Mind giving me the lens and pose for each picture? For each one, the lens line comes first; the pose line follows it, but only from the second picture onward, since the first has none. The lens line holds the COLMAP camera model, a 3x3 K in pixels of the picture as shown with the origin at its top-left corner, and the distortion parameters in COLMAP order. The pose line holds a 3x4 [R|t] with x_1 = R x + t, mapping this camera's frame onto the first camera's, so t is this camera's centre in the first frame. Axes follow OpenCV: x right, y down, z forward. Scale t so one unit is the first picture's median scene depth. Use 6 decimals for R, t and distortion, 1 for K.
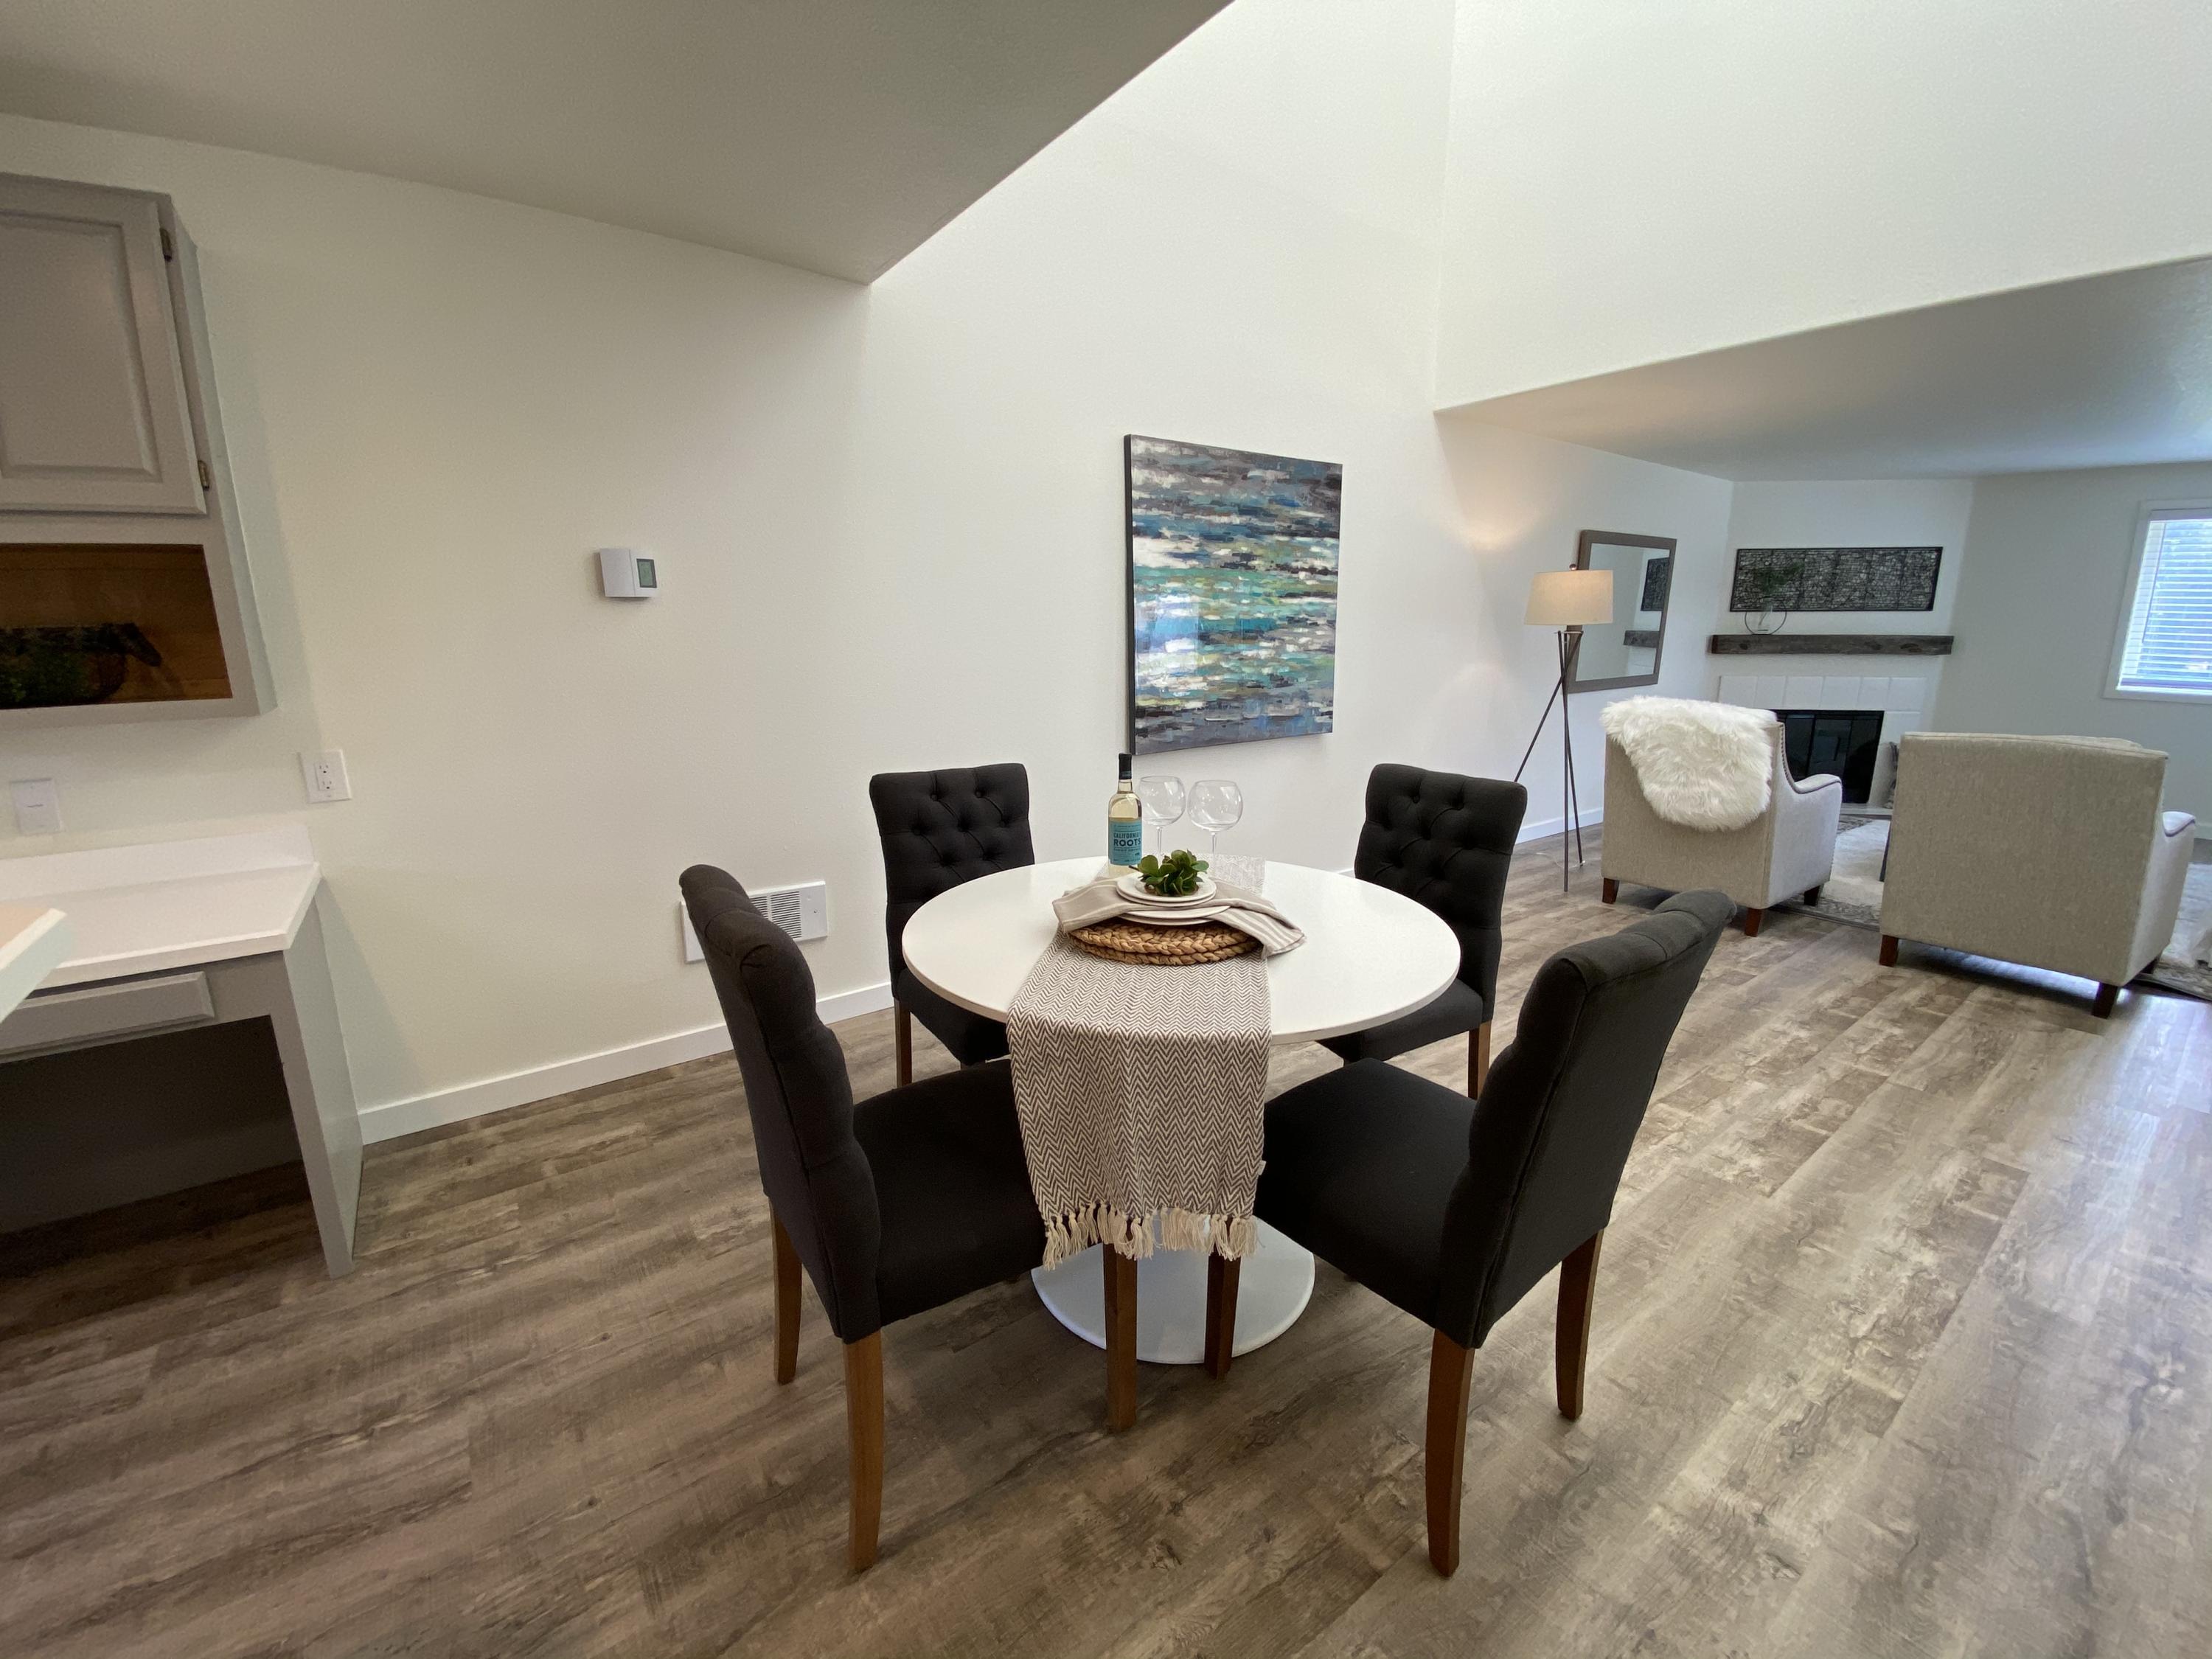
lens RADIAL K [[898.8, 0, 1102.6], [0, 898.8, 846.3], [0, 0, 1]] dist [0.003386, -0.012568]
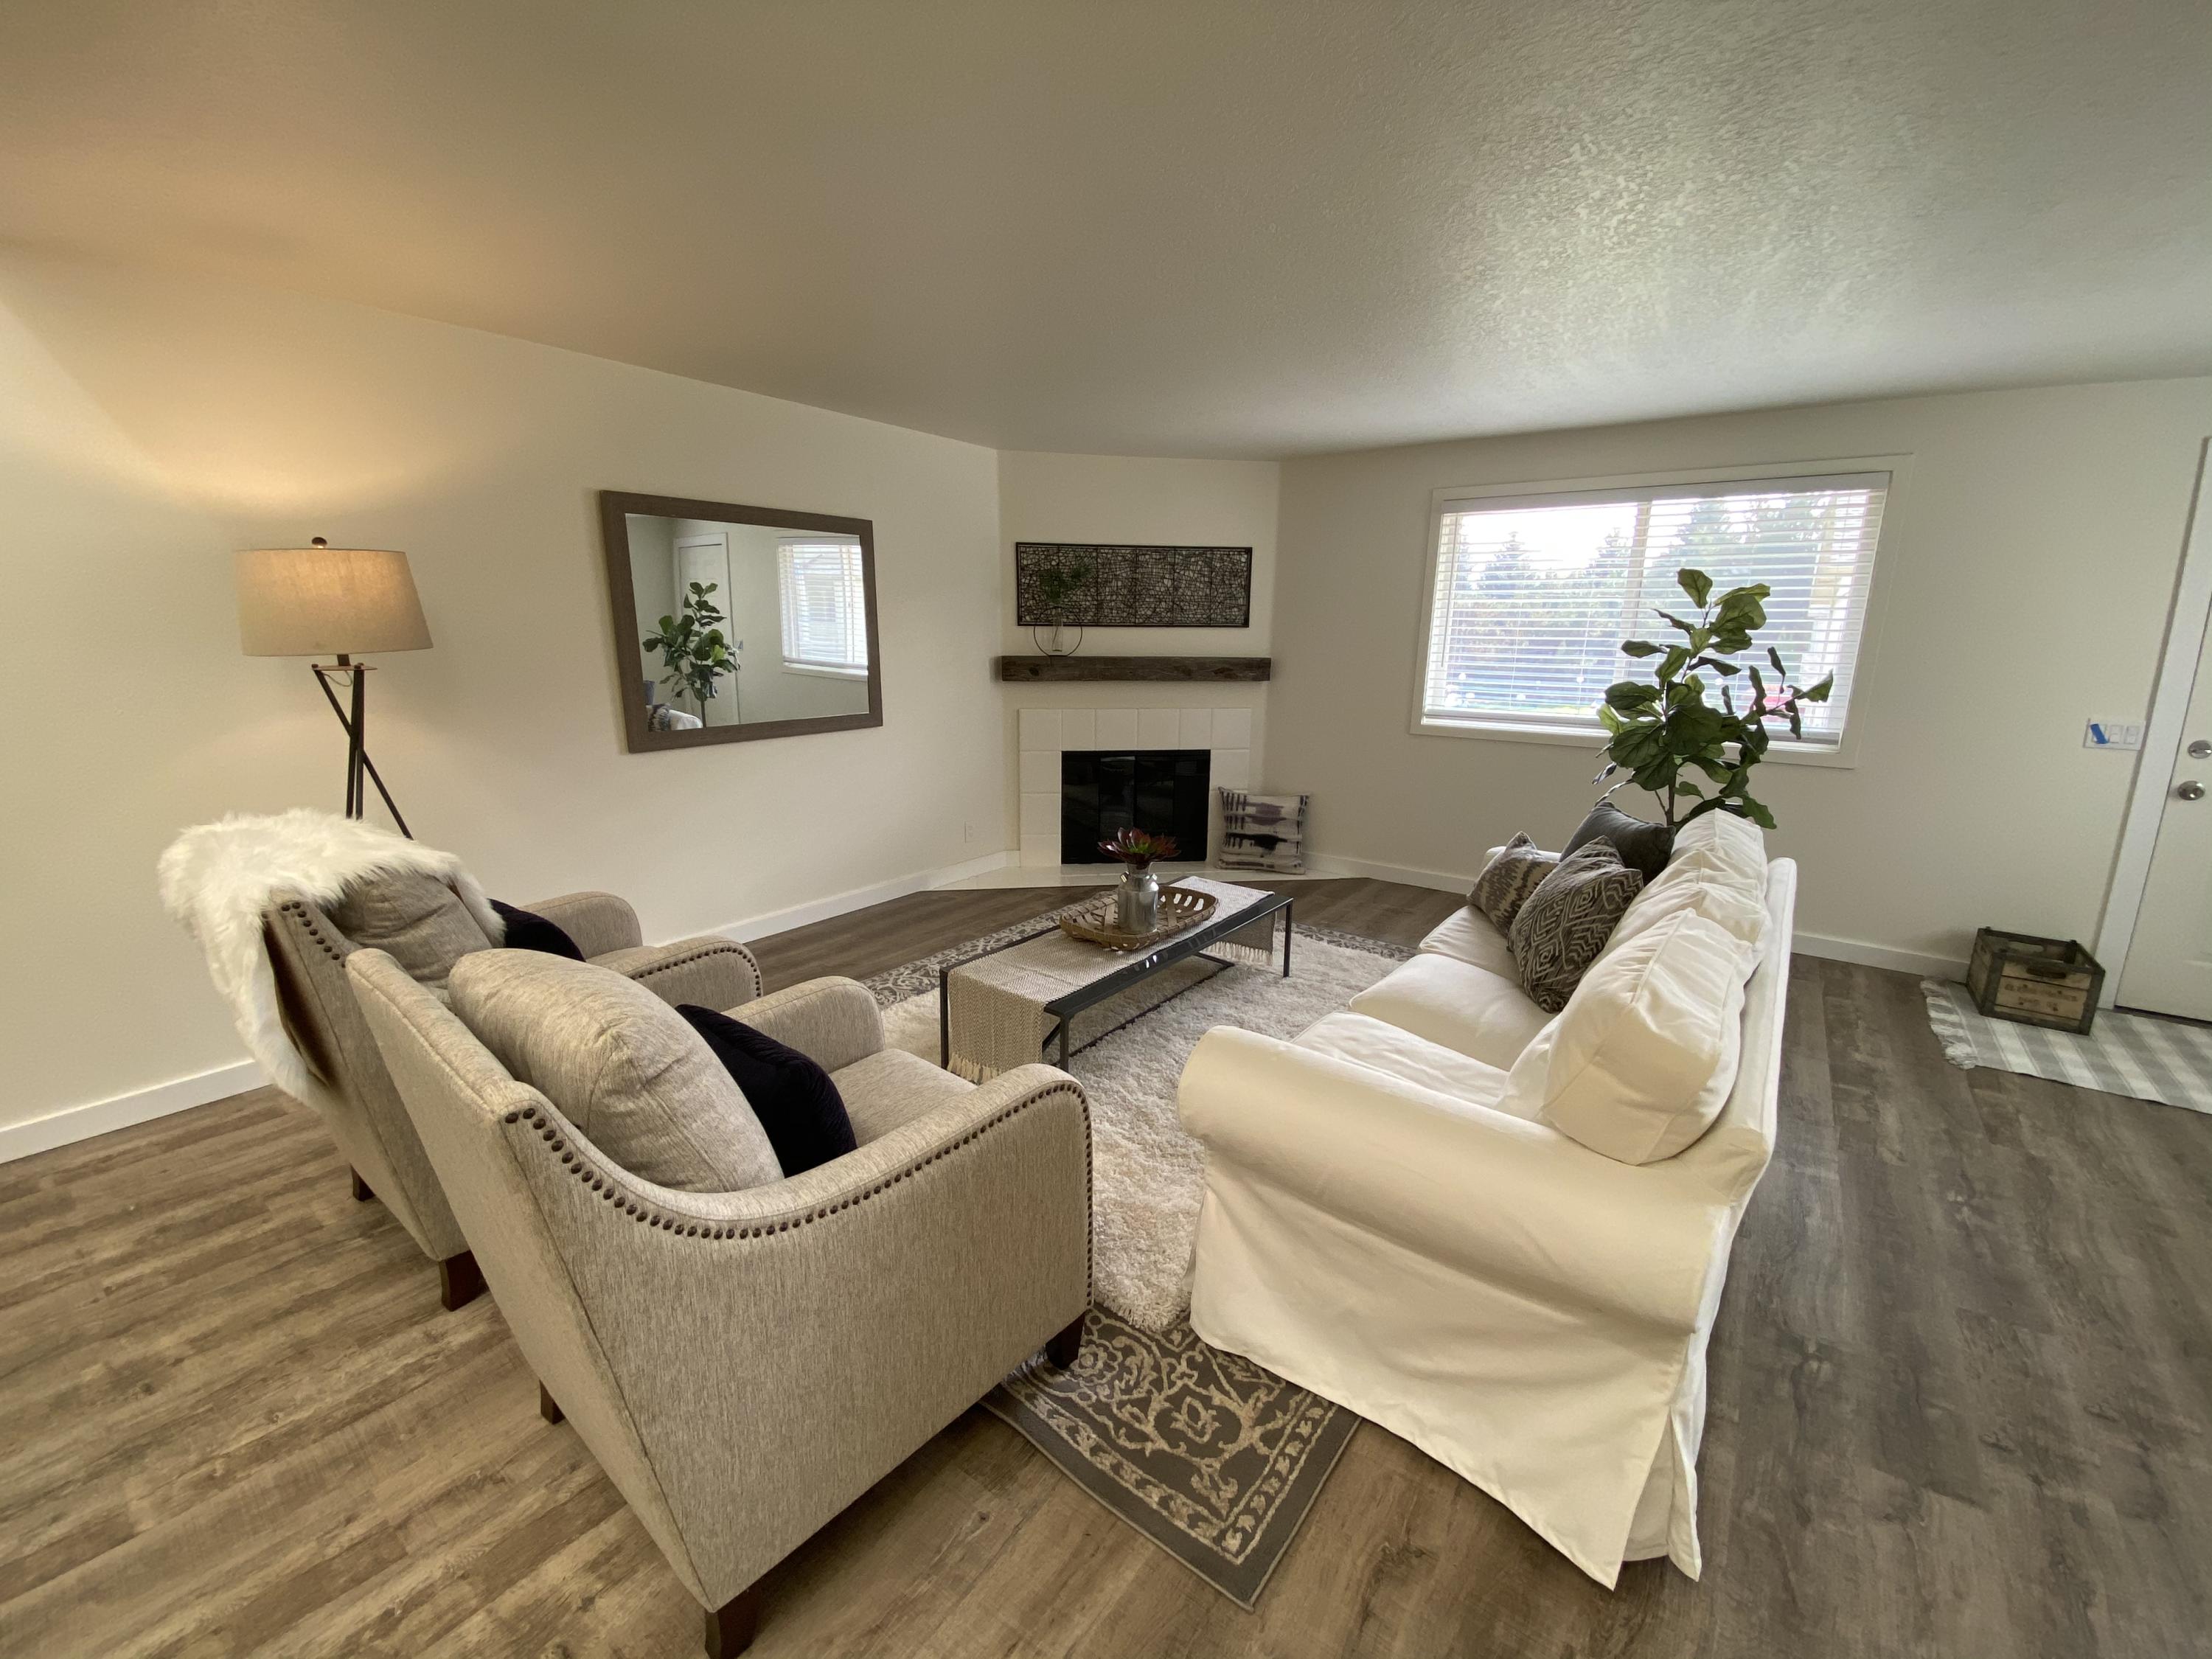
lens RADIAL K [[894.9, 0, 1105.6], [0, 894.9, 838.6], [0, 0, 1]] dist [0.012277, -0.012798]
pose [[0.958774, -0.054294, 0.278936, 0.728093], [0.055003, 0.998472, 0.005292, -0.106889], [-0.278797, 0.010268, 0.960295, 0.329179]]
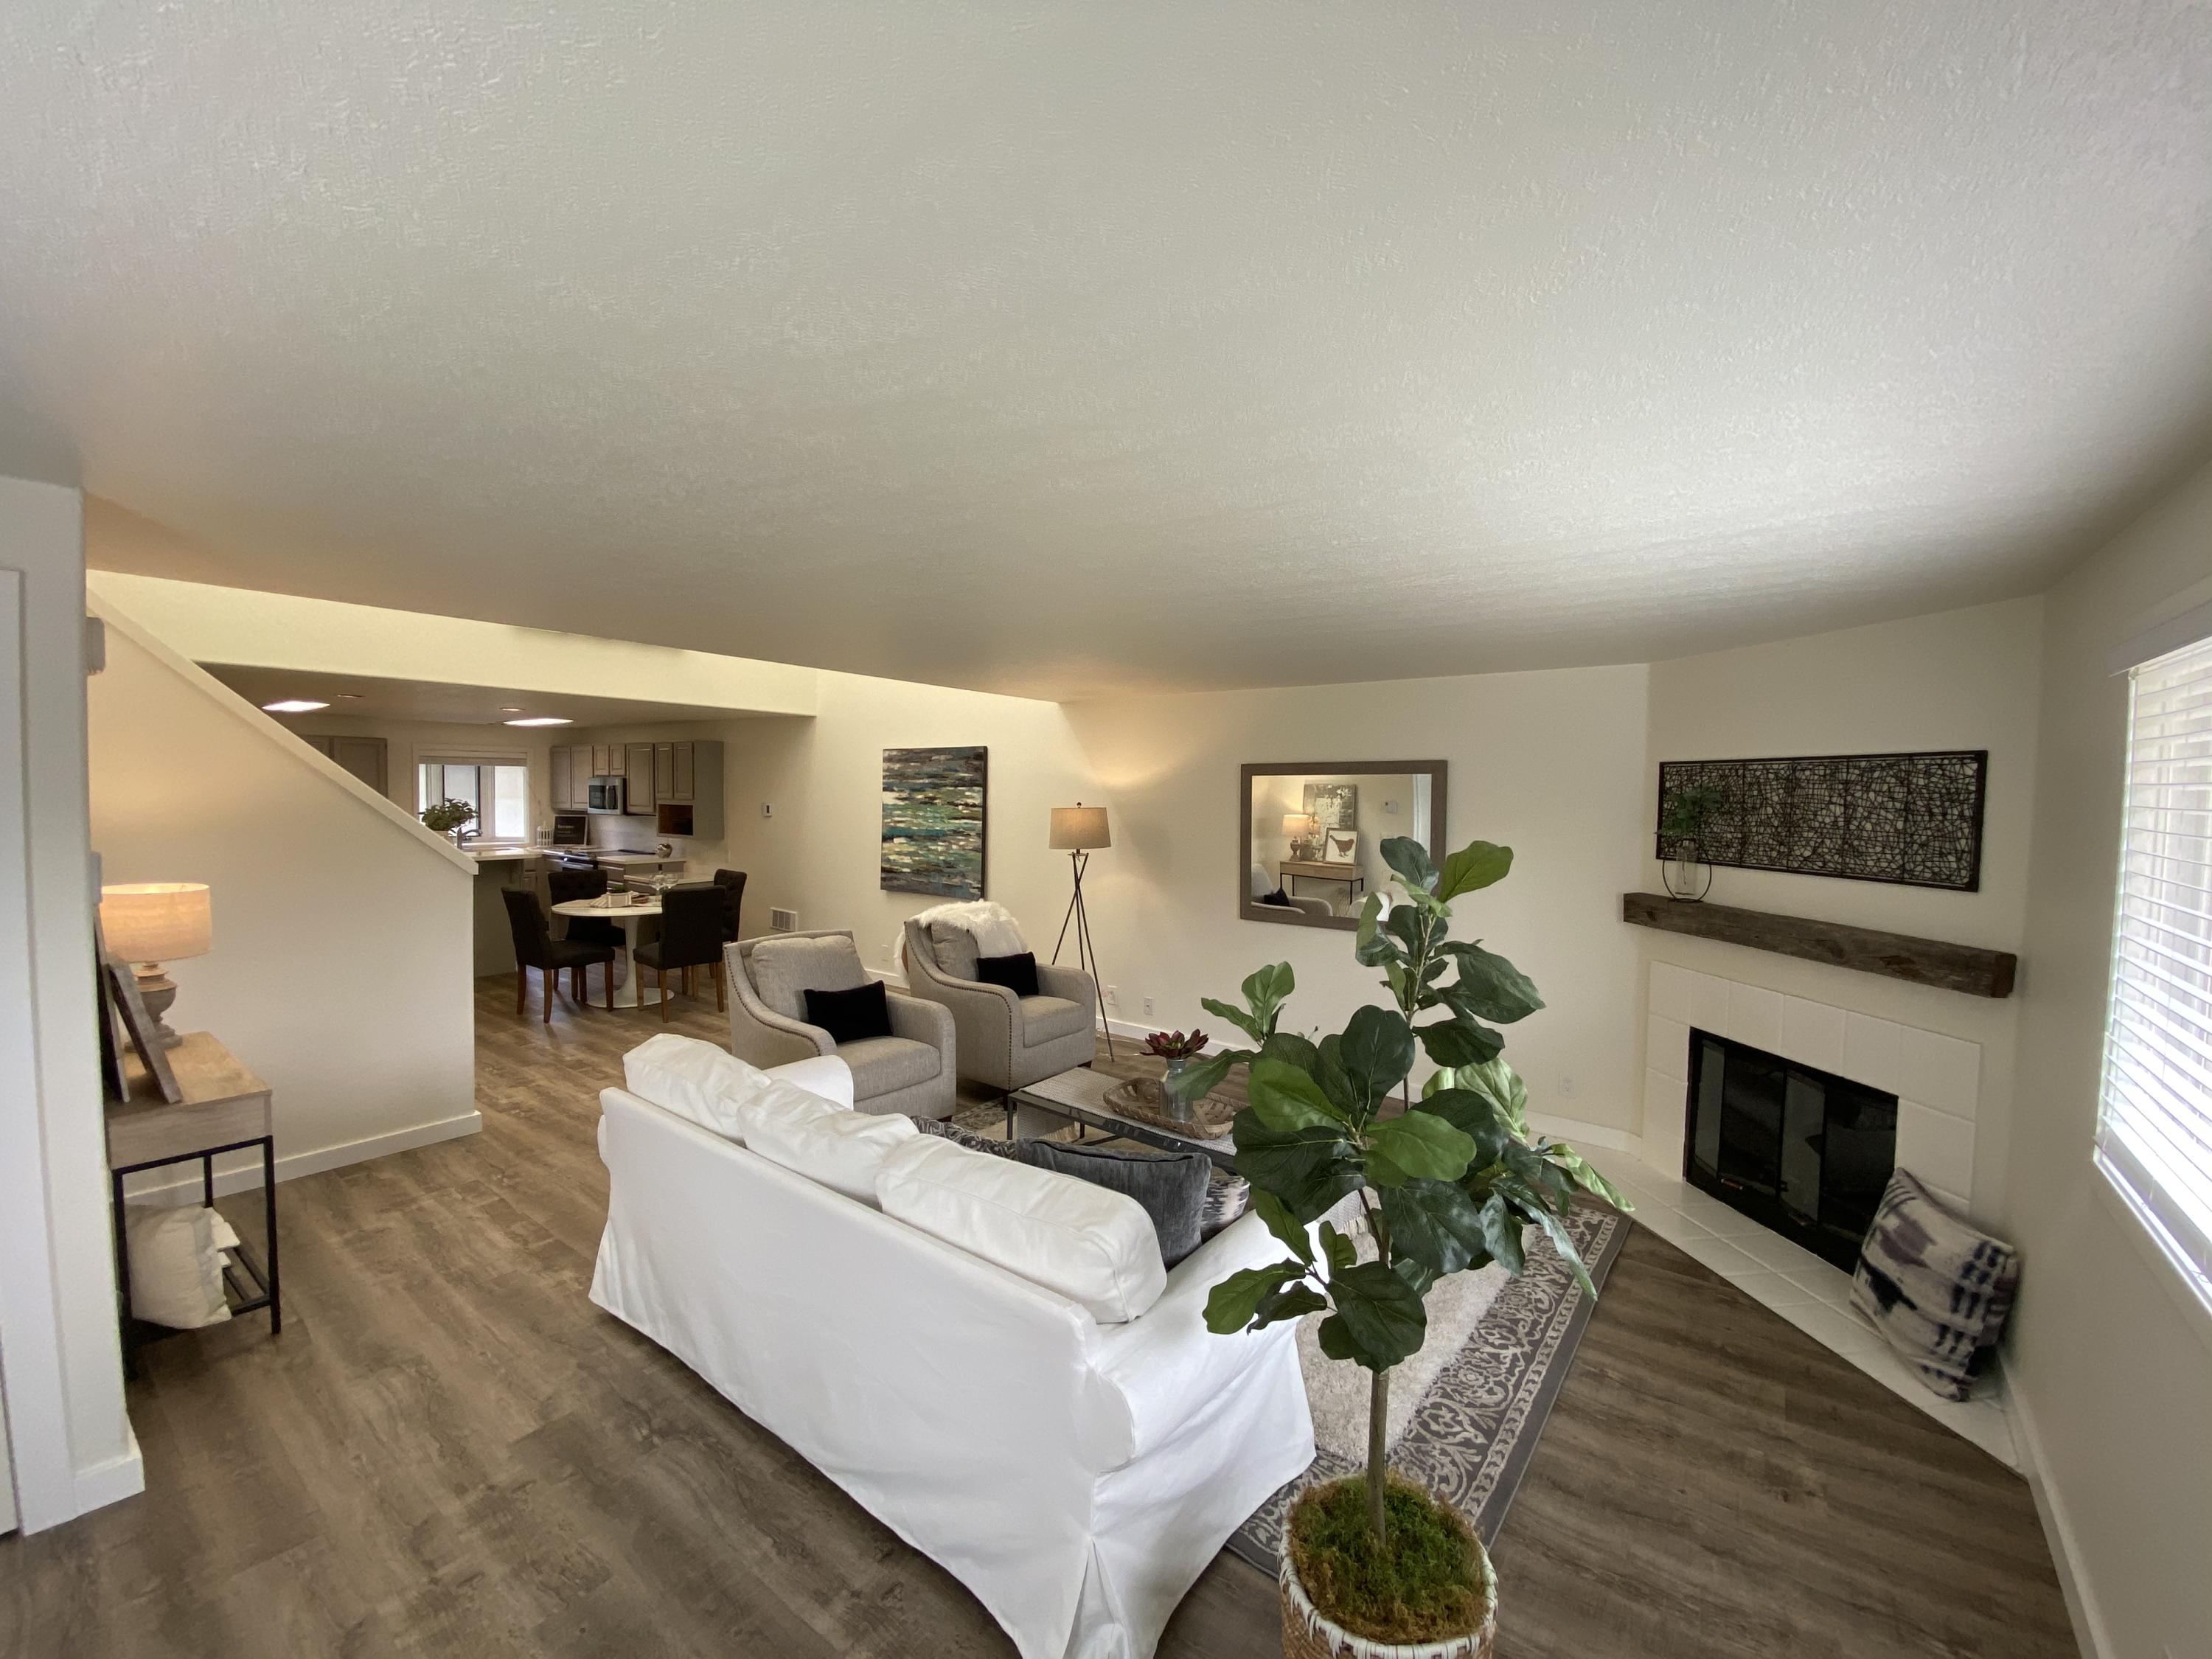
lens RADIAL K [[894.9, 0, 1105.6], [0, 894.9, 838.6], [0, 0, 1]] dist [0.012277, -0.012798]
pose [[0.280023, 0.060269, -0.958100, 1.577642], [-0.245526, 0.969330, -0.010784, -0.231106], [0.928065, 0.238258, 0.286232, 0.609491]]
